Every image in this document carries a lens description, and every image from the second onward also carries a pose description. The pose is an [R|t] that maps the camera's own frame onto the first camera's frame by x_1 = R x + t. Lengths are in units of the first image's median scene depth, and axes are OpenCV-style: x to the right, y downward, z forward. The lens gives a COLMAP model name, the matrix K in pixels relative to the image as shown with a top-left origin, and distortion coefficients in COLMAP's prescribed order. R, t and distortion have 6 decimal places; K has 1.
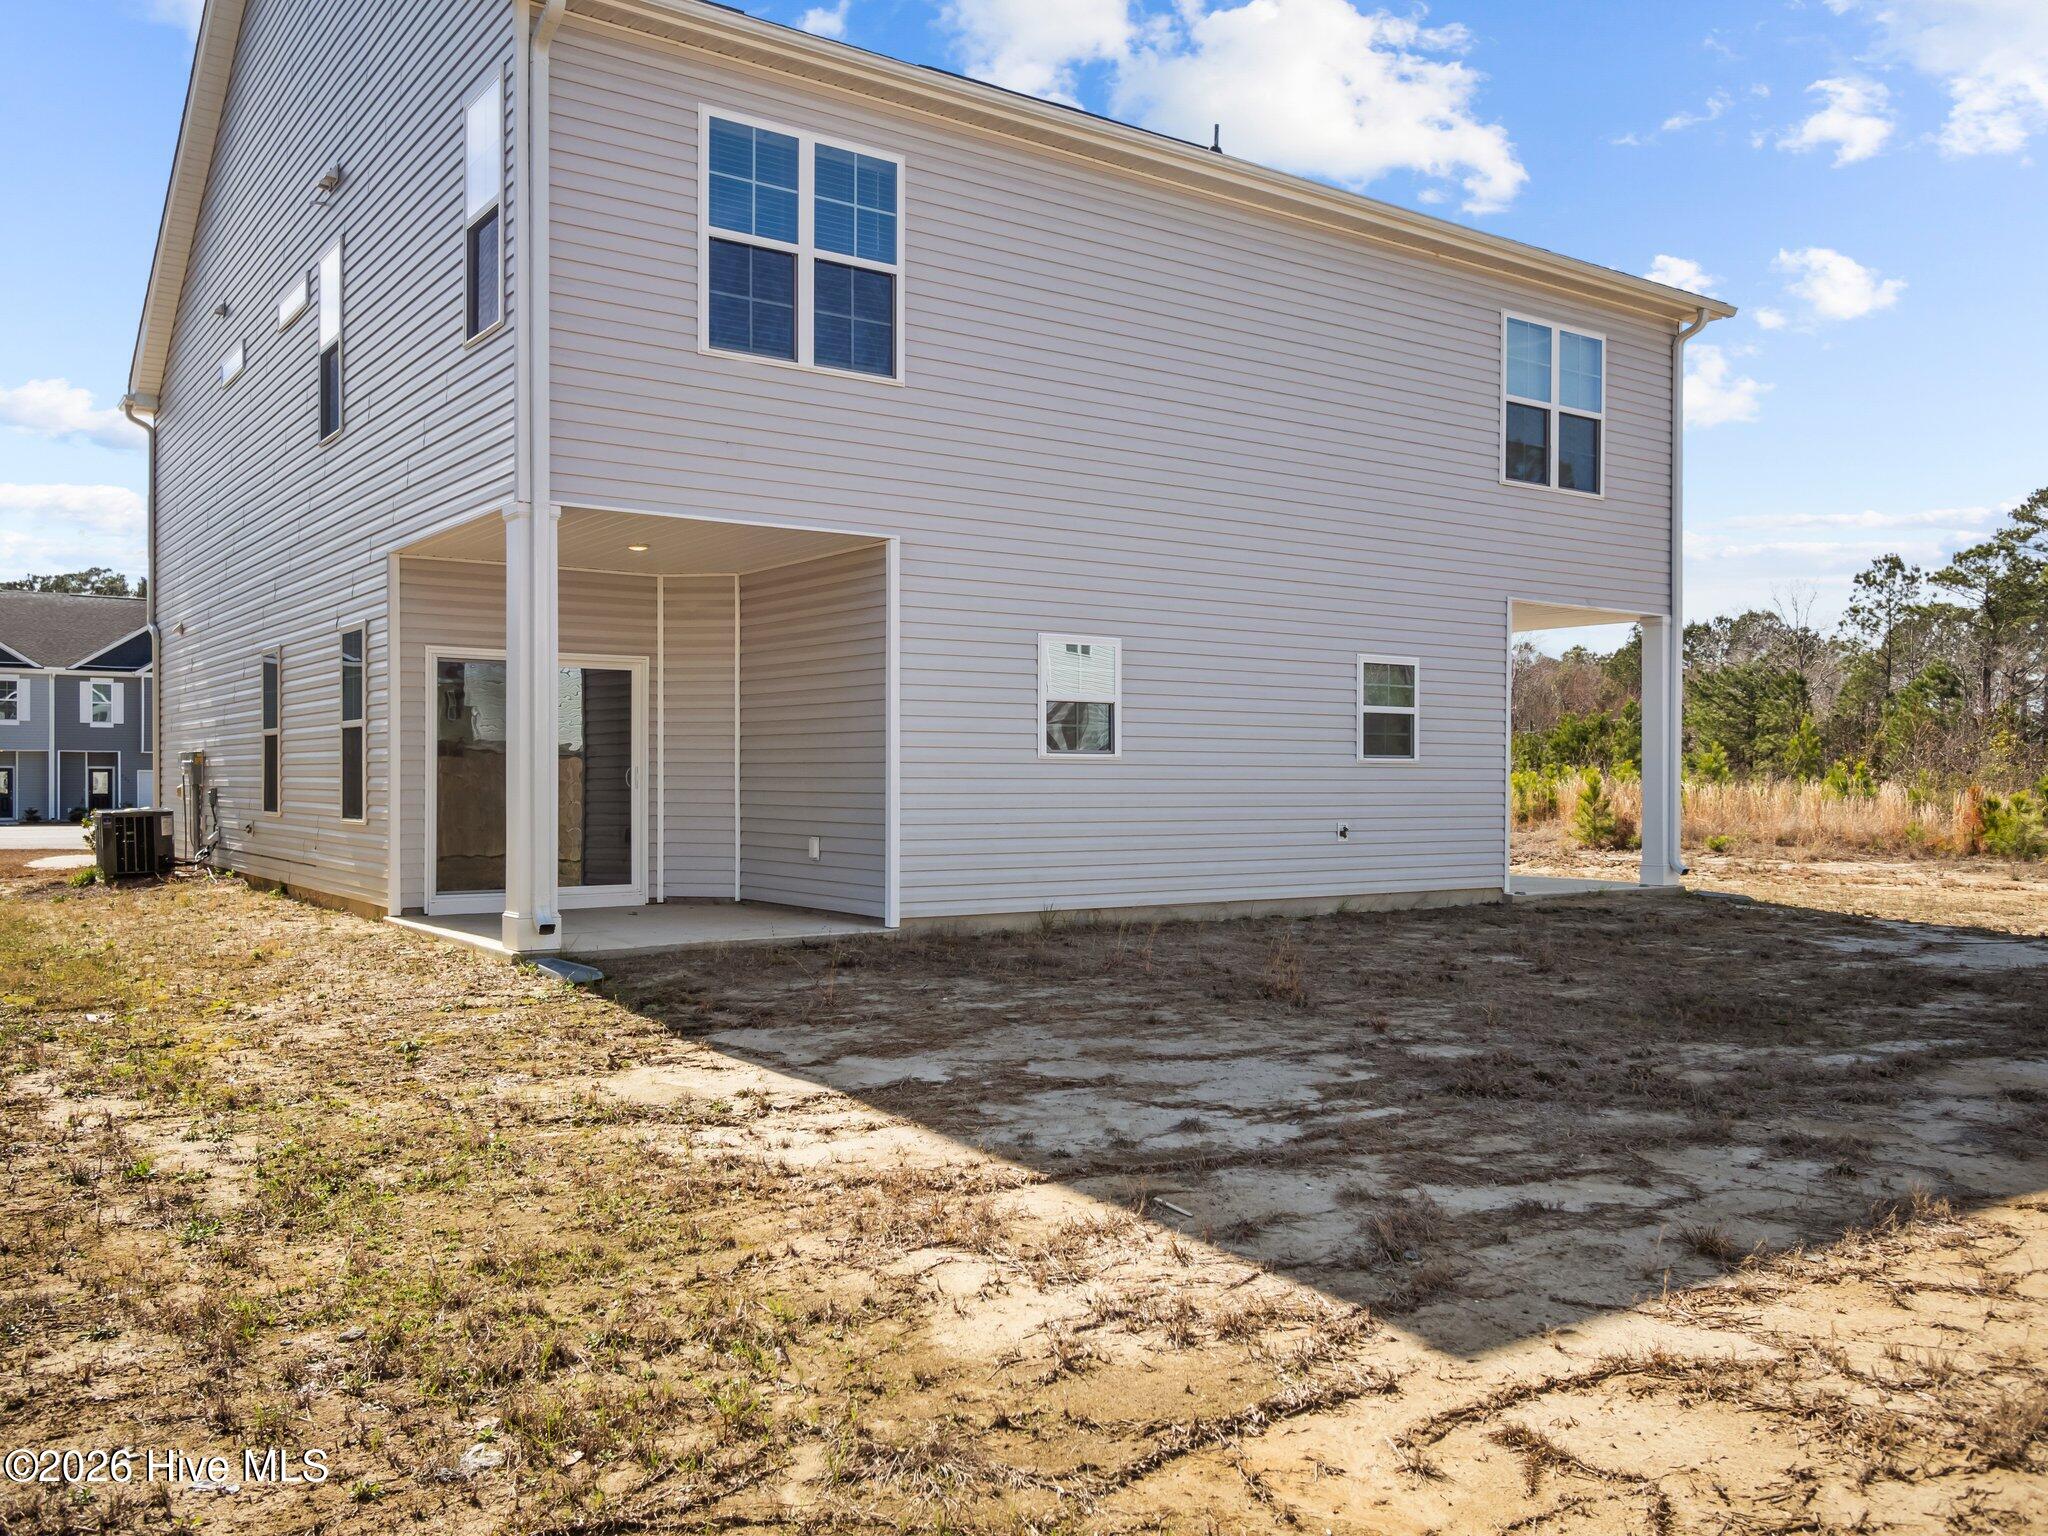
lens RADIAL K [[1671.7, 0, 1025.7], [0, 1671.7, 773.0], [0, 0, 1]] dist [0.006044, 0.001567]
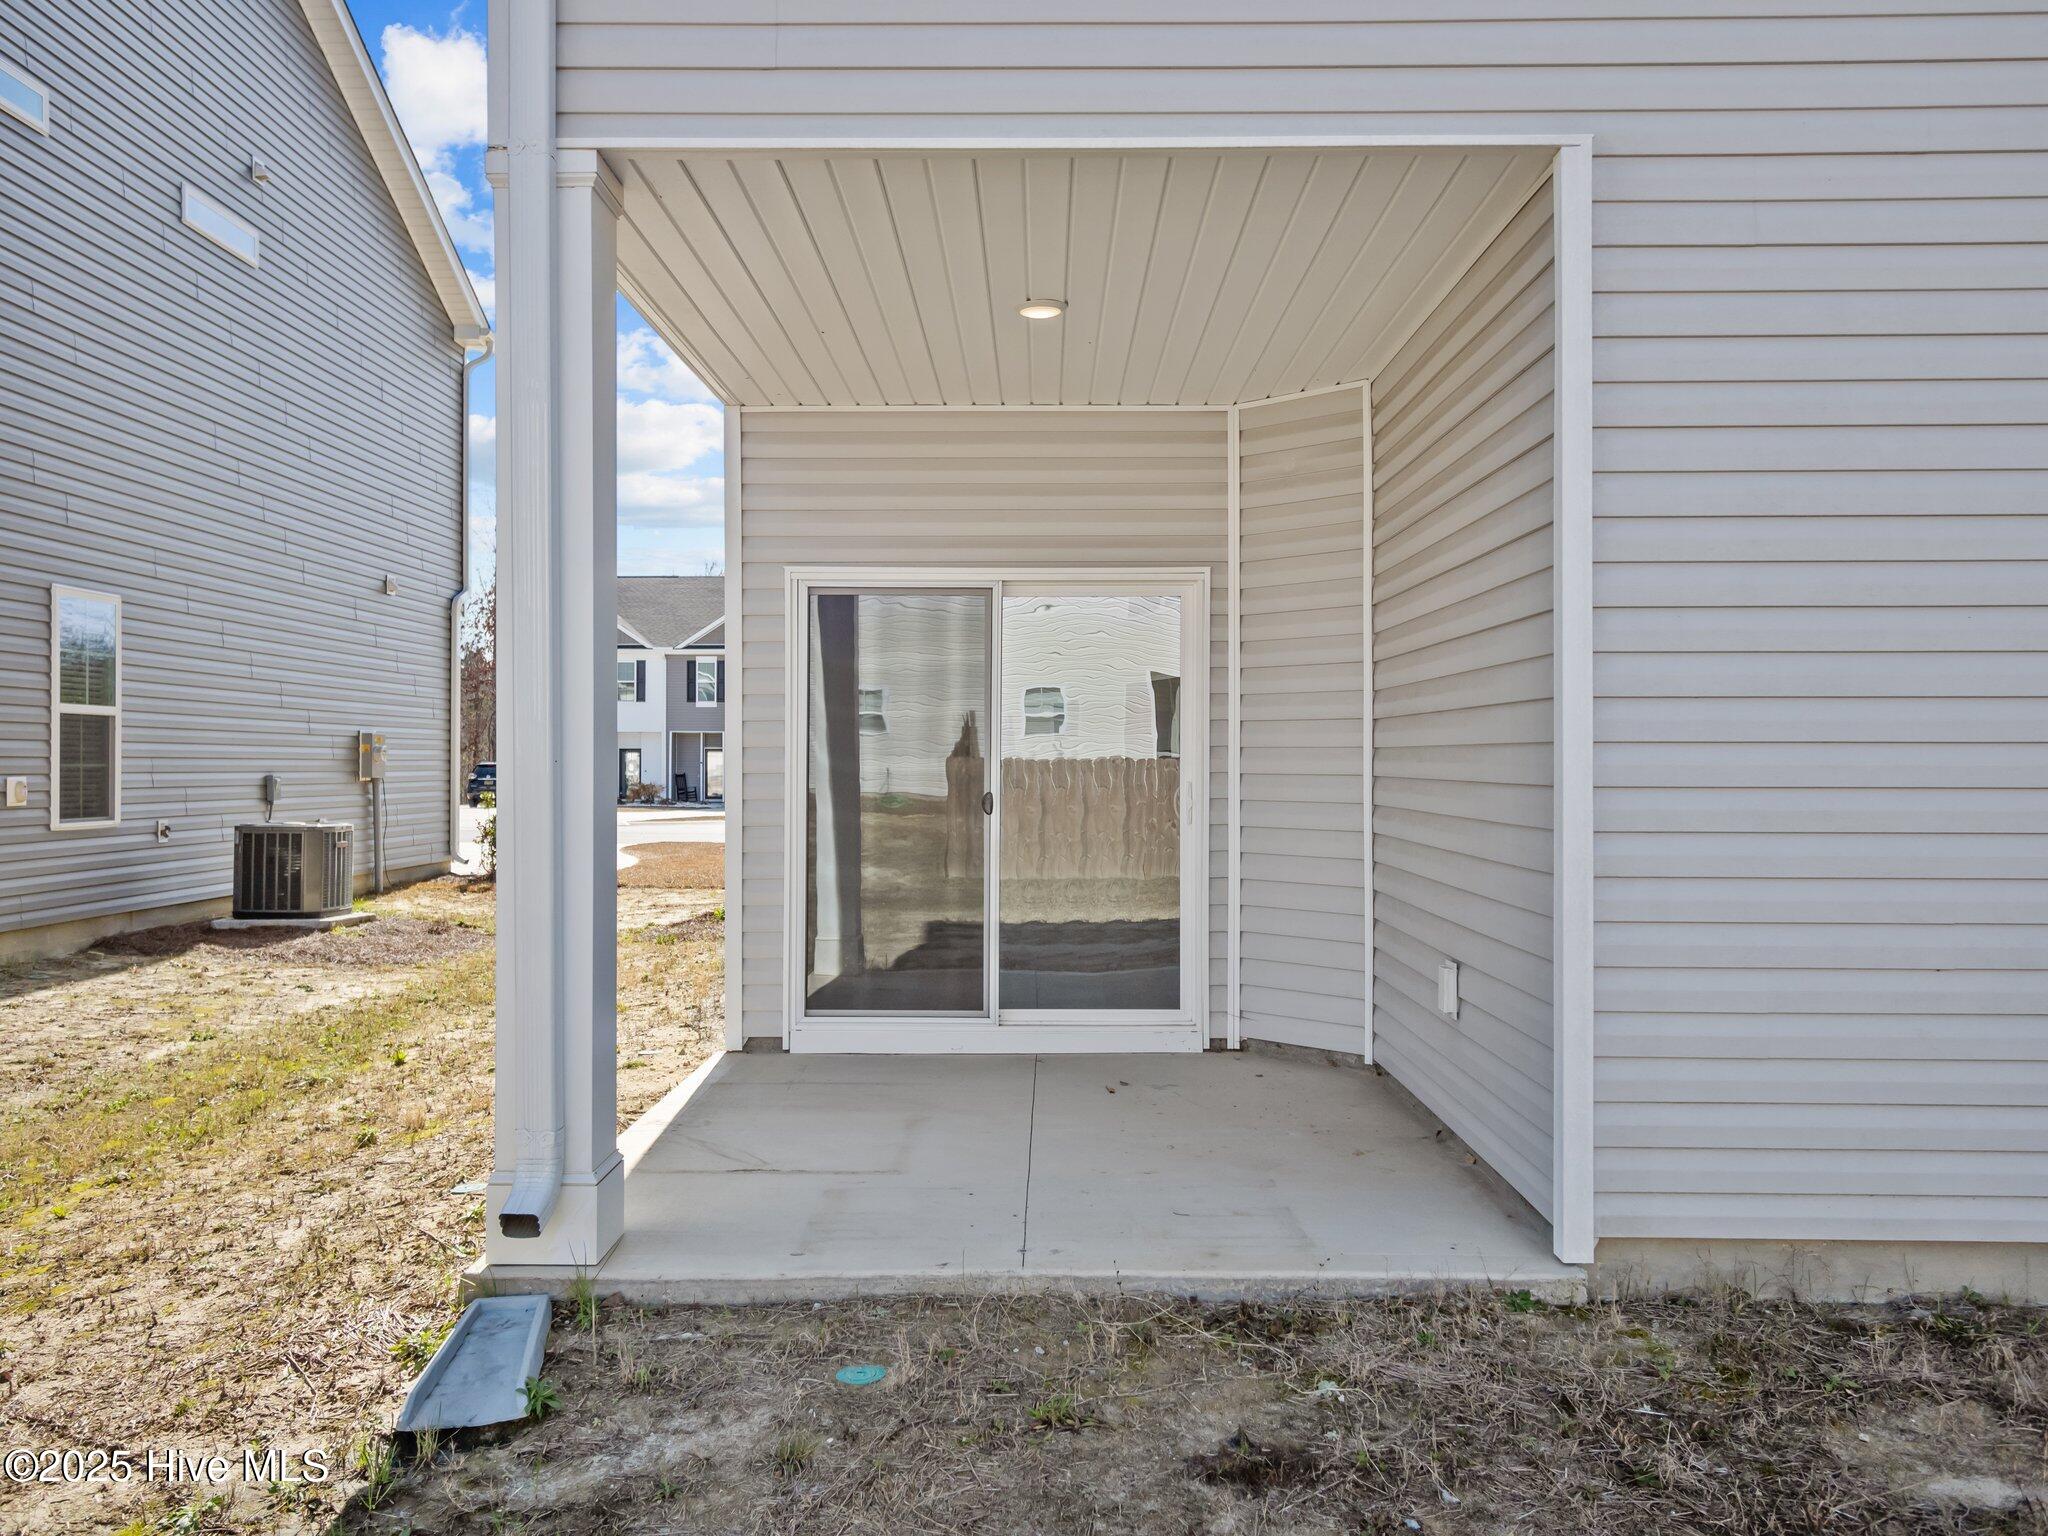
lens RADIAL K [[1671.7, 0, 1024.9], [0, 1671.7, 770.1], [0, 0, 1]] dist [0.006044, 0.001567]
pose [[0.812139, -0.000968, -0.583463, 0.027411], [0.006539, 0.999951, 0.007443, -0.011786], [0.583427, -0.009860, 0.812105, 0.553439]]
